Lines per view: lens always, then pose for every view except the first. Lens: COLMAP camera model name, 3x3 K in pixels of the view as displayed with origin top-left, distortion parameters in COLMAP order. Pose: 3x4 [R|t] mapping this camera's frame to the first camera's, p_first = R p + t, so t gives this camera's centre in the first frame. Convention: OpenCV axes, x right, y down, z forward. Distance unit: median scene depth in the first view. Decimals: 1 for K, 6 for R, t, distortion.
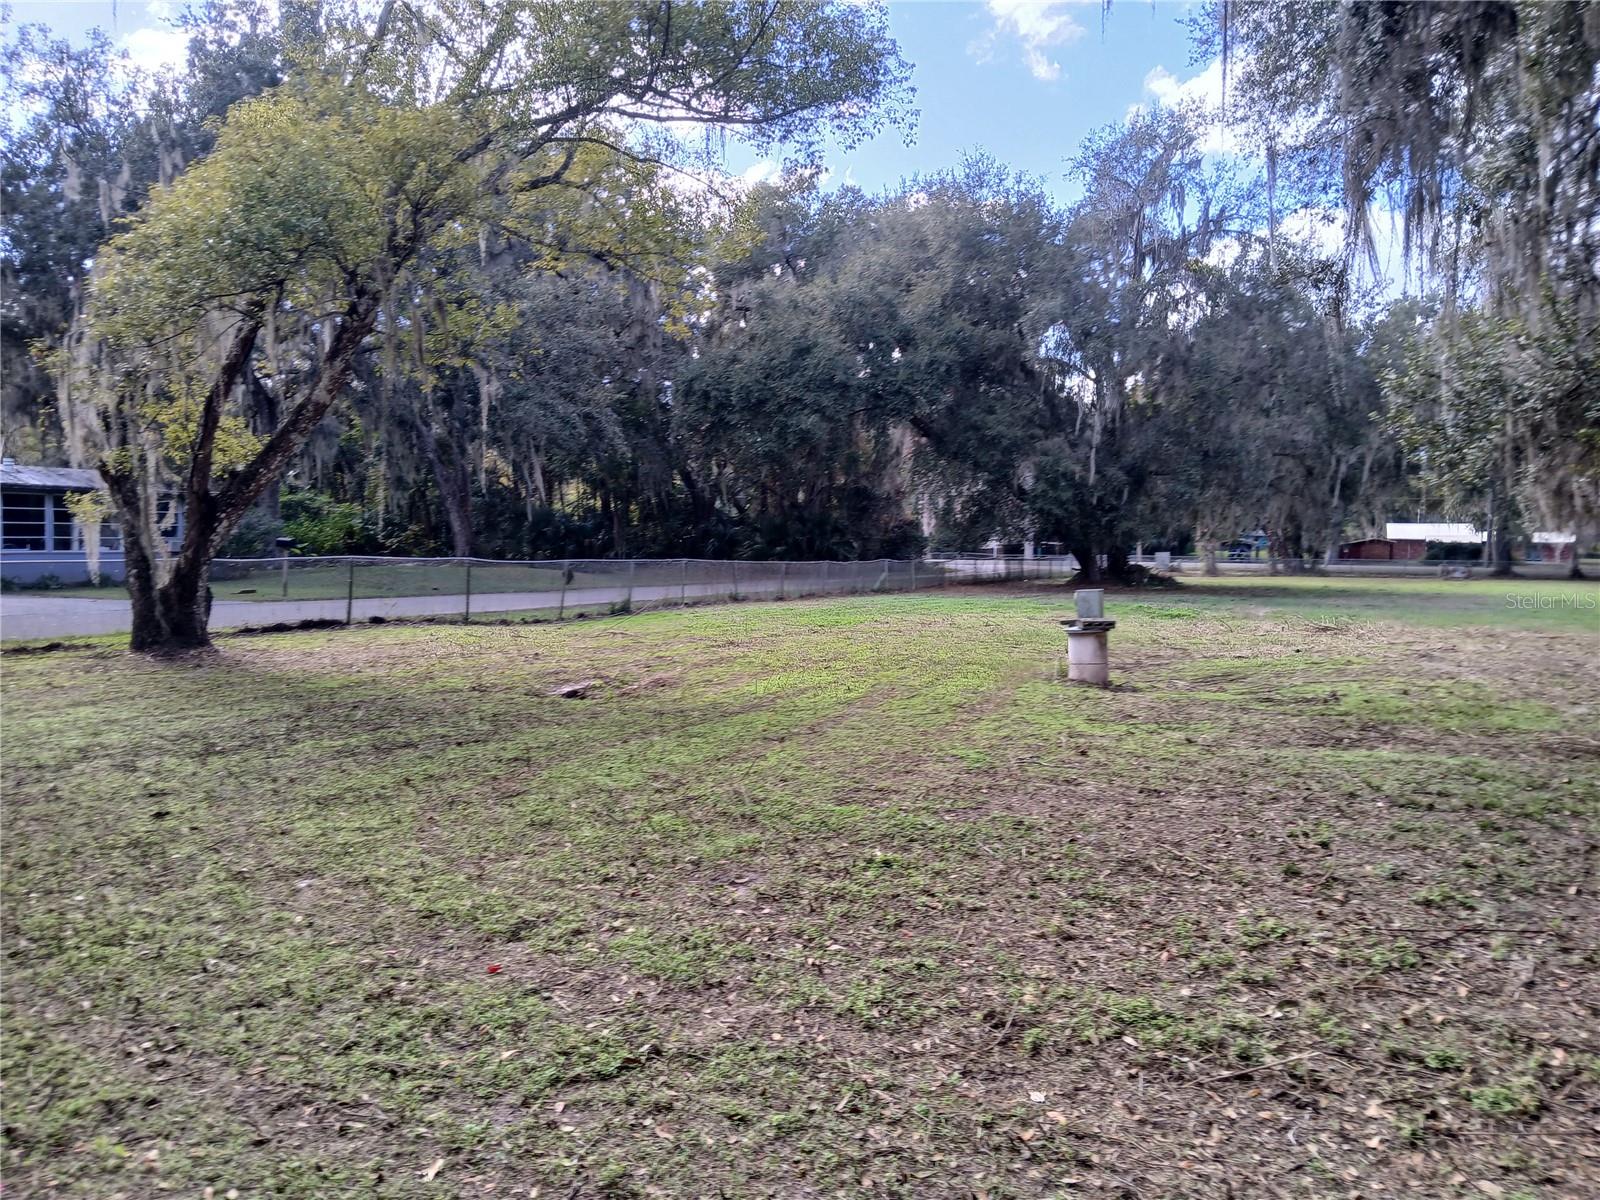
lens RADIAL K [[1181.7, 0, 800.0], [0, 1181.7, 600.0], [0, 0, 1]] dist [0.020749, -0.051593]
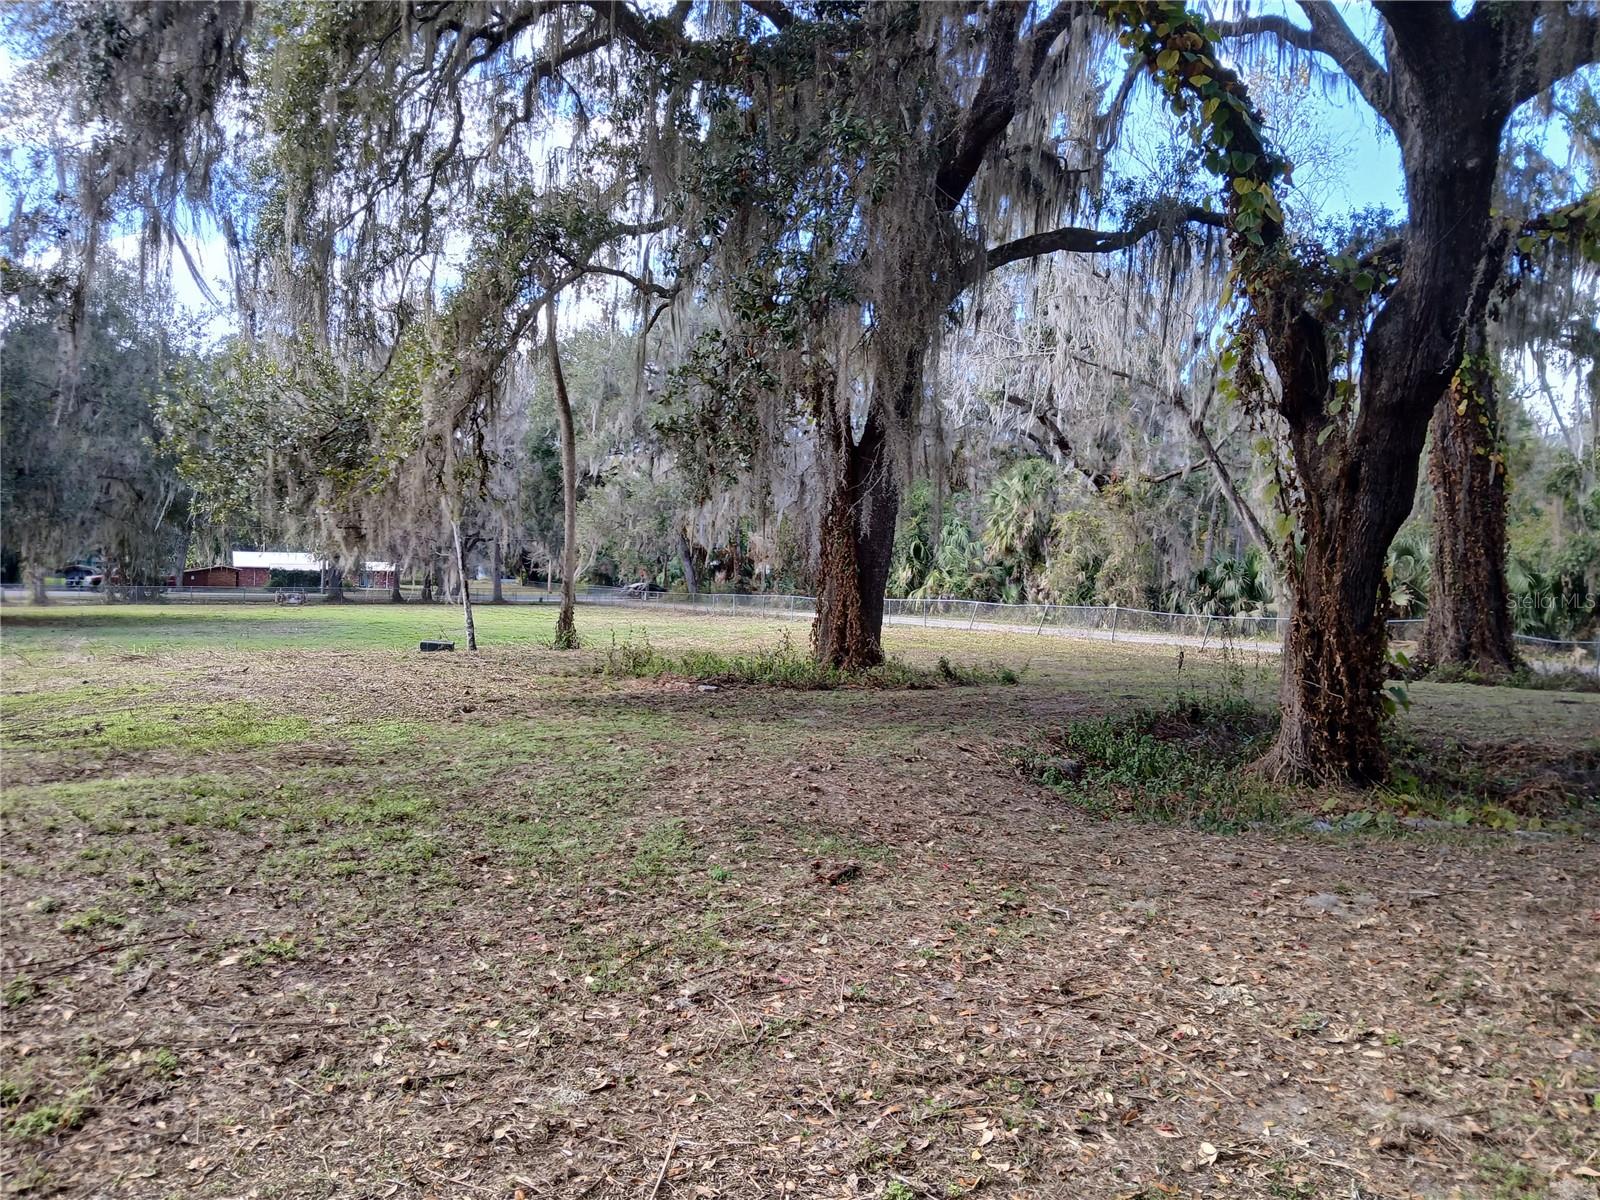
lens RADIAL K [[1206.5, 0, 719.0], [0, 1206.5, 600.3], [0, 0, 1]] dist [0.008610, -0.050497]
pose [[0.692494, -0.013070, 0.721305, 0.112280], [0.030224, 0.999484, -0.010906, 0.004536], [-0.720790, 0.029353, 0.692532, -0.057370]]
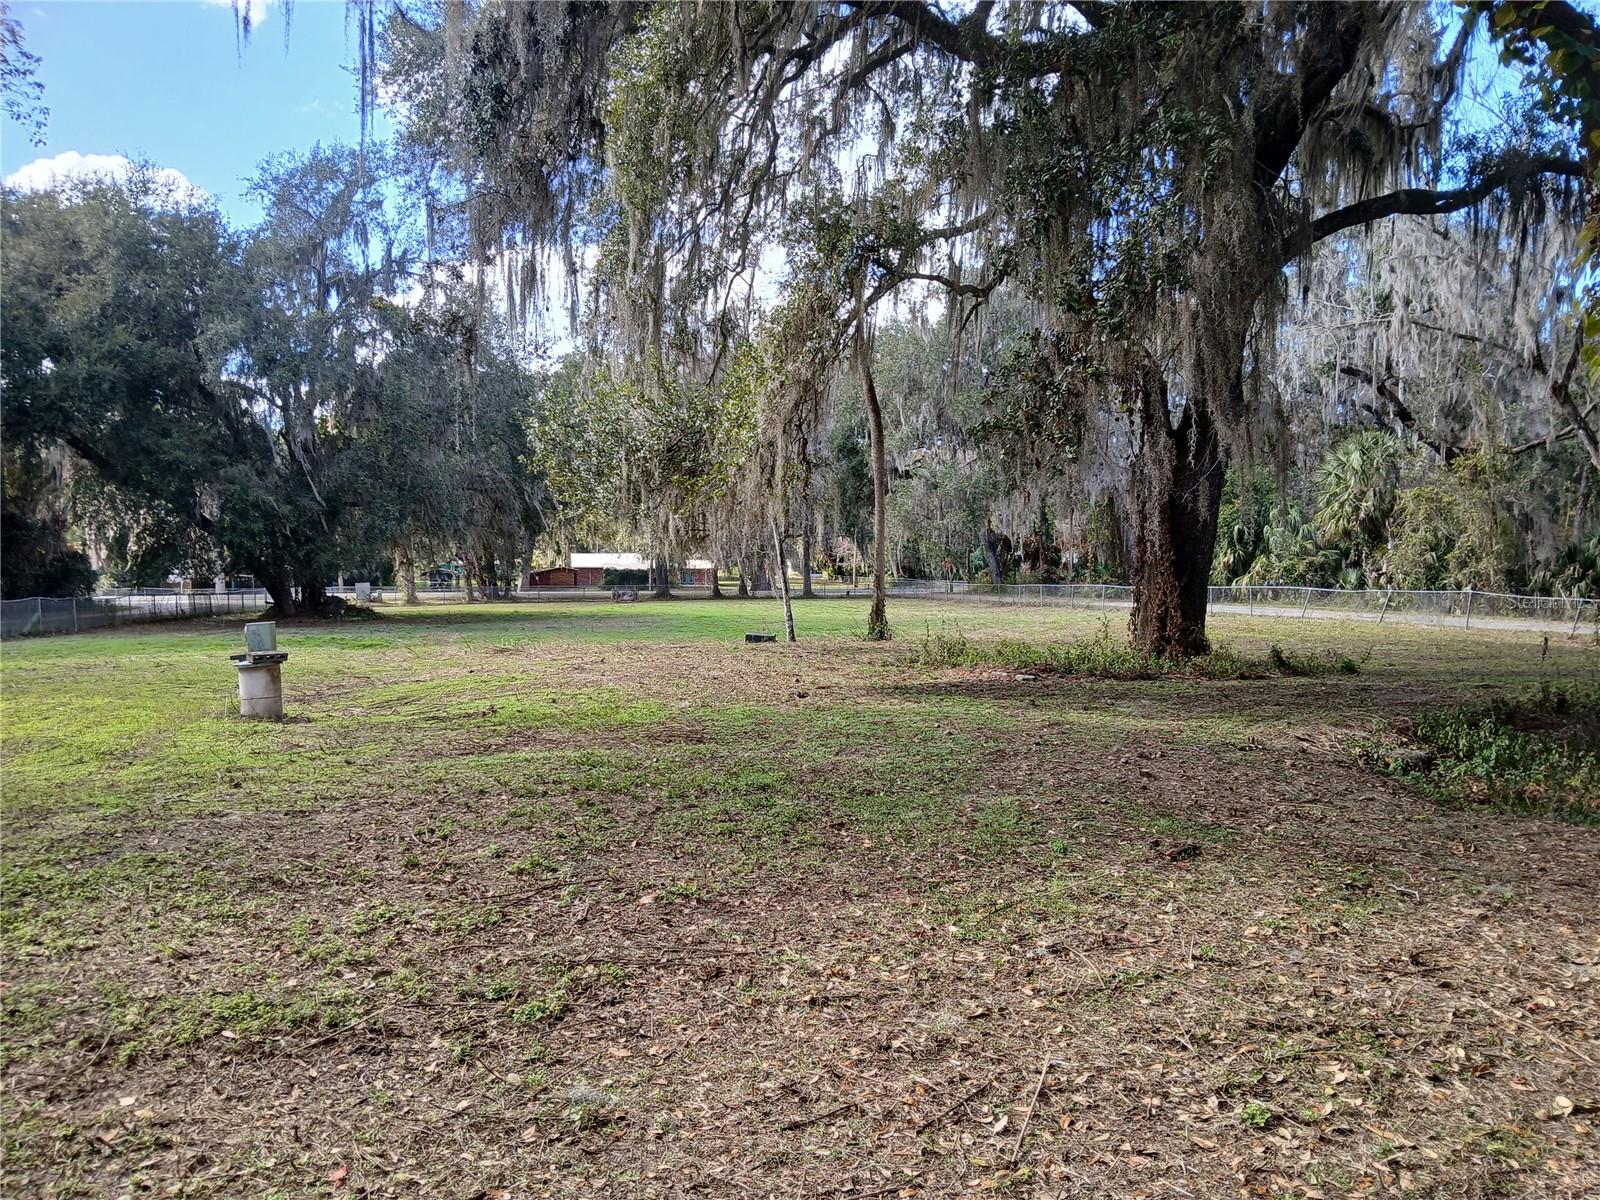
lens RADIAL K [[1208.2, 0, 762.5], [0, 1208.2, 581.8], [0, 0, 1]] dist [0.047964, -0.097277]
pose [[0.827772, -0.020261, 0.560699, 0.032411], [0.043428, 0.998663, -0.028028, 0.005240], [-0.559381, 0.047551, 0.827546, -0.100905]]
